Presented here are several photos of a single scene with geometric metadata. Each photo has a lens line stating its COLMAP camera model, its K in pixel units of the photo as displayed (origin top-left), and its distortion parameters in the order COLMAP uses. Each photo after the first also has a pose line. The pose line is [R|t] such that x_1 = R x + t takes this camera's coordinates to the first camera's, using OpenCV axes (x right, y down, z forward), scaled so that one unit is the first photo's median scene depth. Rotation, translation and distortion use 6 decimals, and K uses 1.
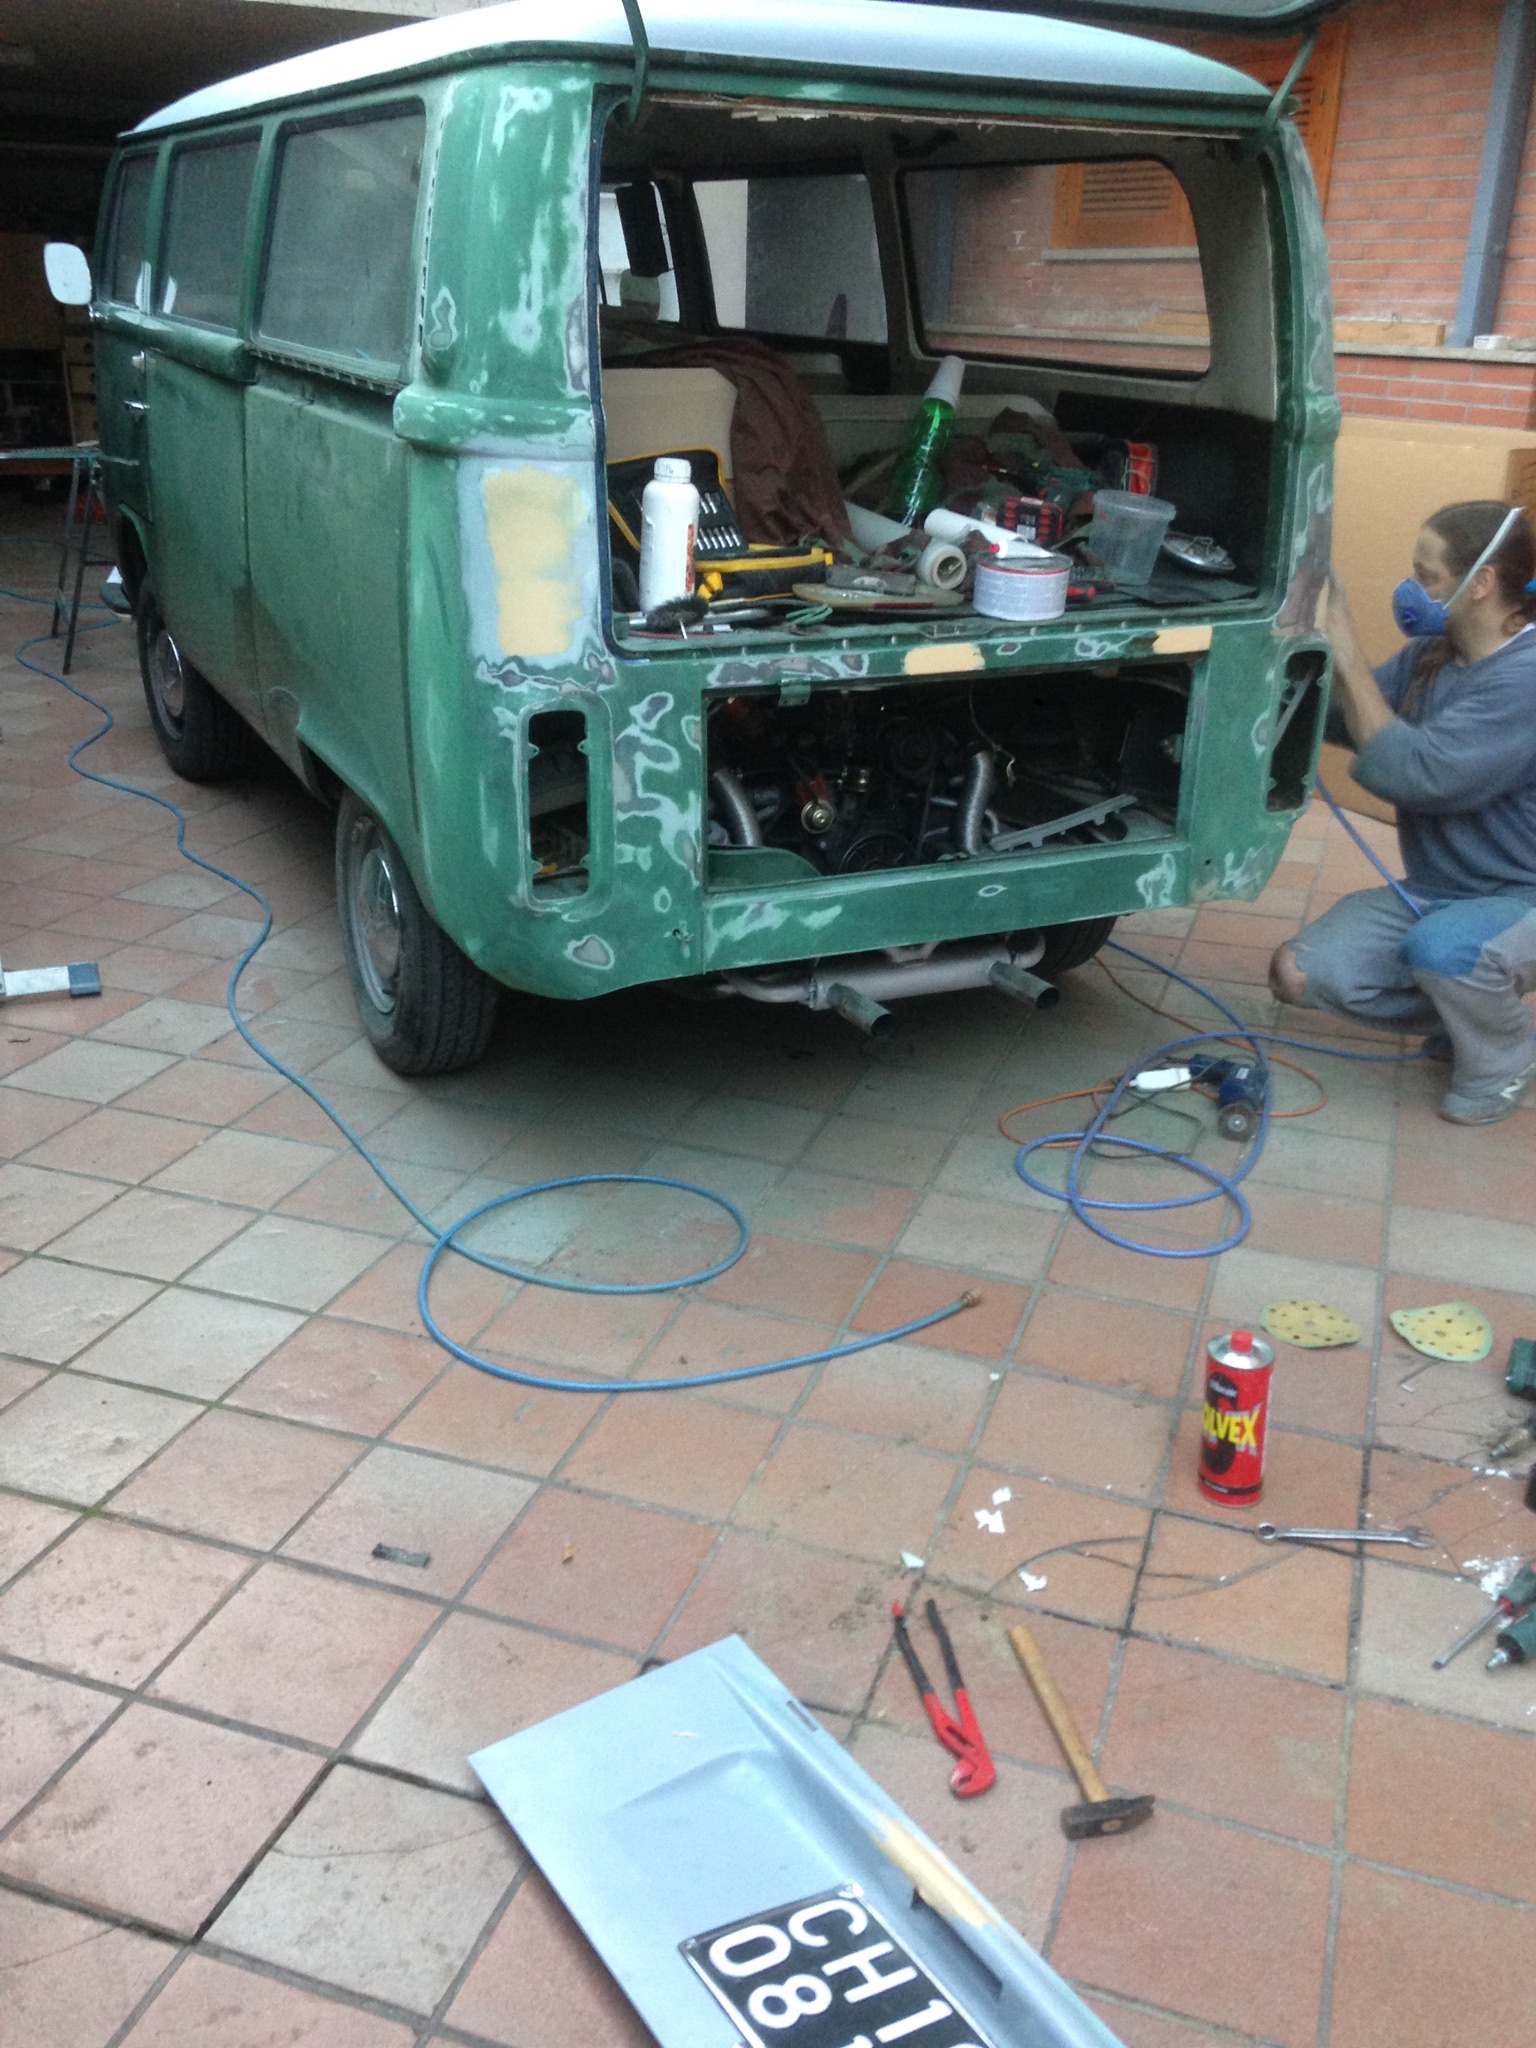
lens RADIAL K [[1810.5, 0, 768.0], [0, 1810.5, 1024.0], [0, 0, 1]] dist [0.217869, -0.338808]
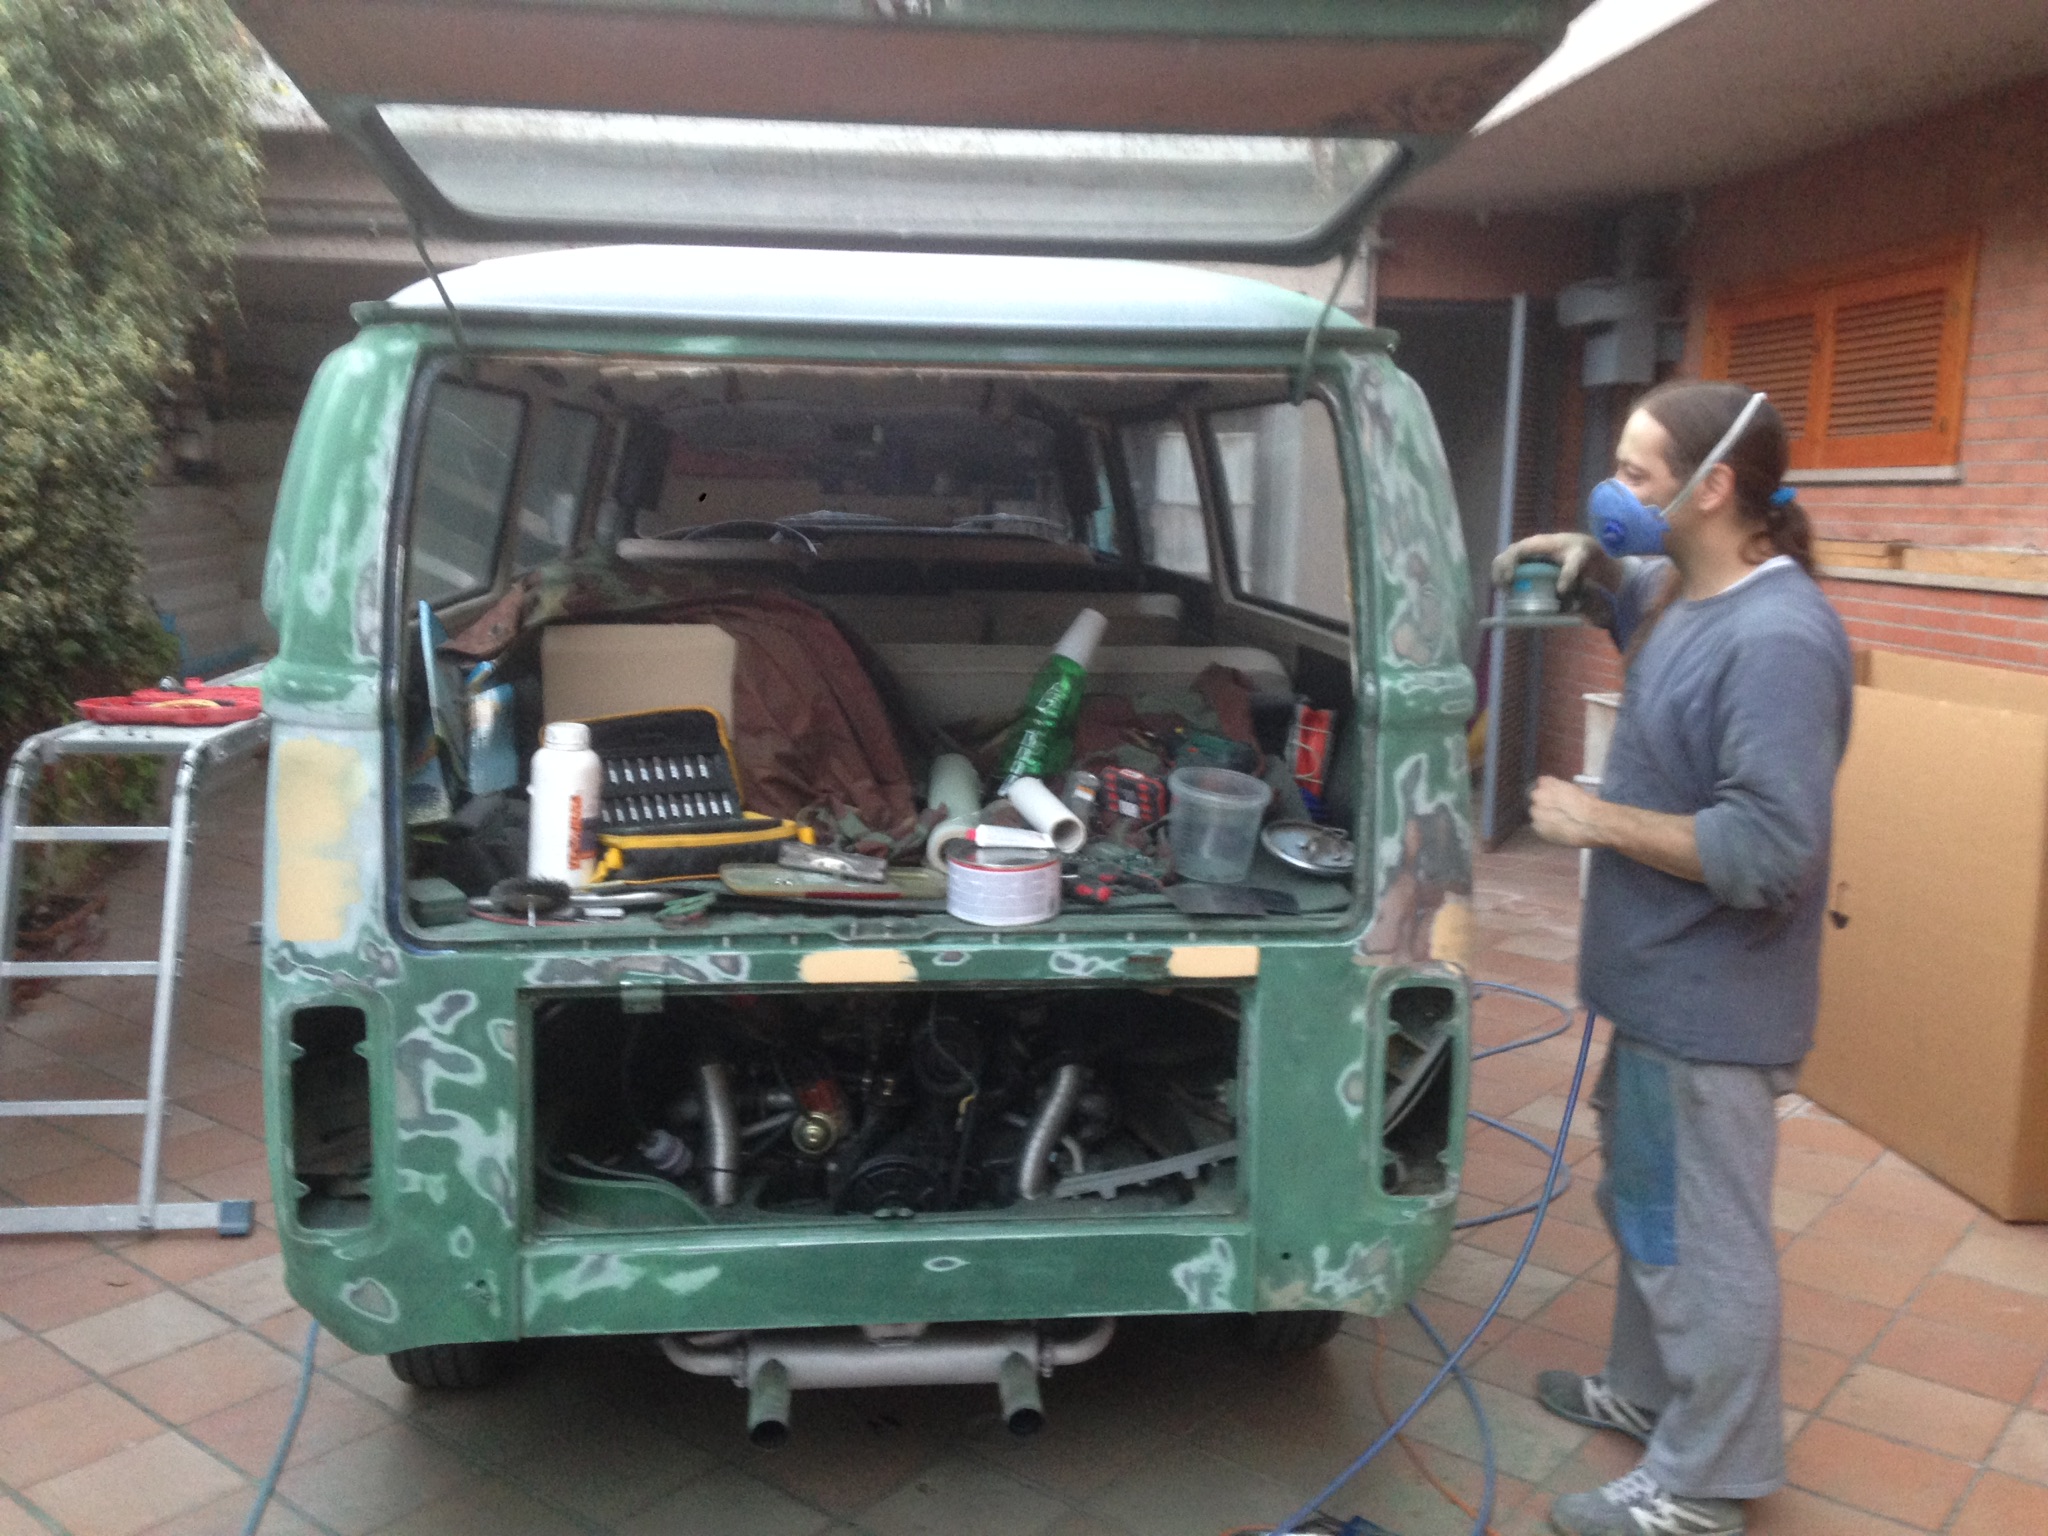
lens RADIAL K [[1810.5, 0, 1024.0], [0, 1810.5, 768.0], [0, 0, 1]] dist [0.217869, -0.338808]
pose [[0.939312, 0.039020, -0.340837, 0.438415], [-0.117249, 0.970199, -0.212055, -0.124007], [0.322405, 0.239149, 0.915895, 0.270472]]
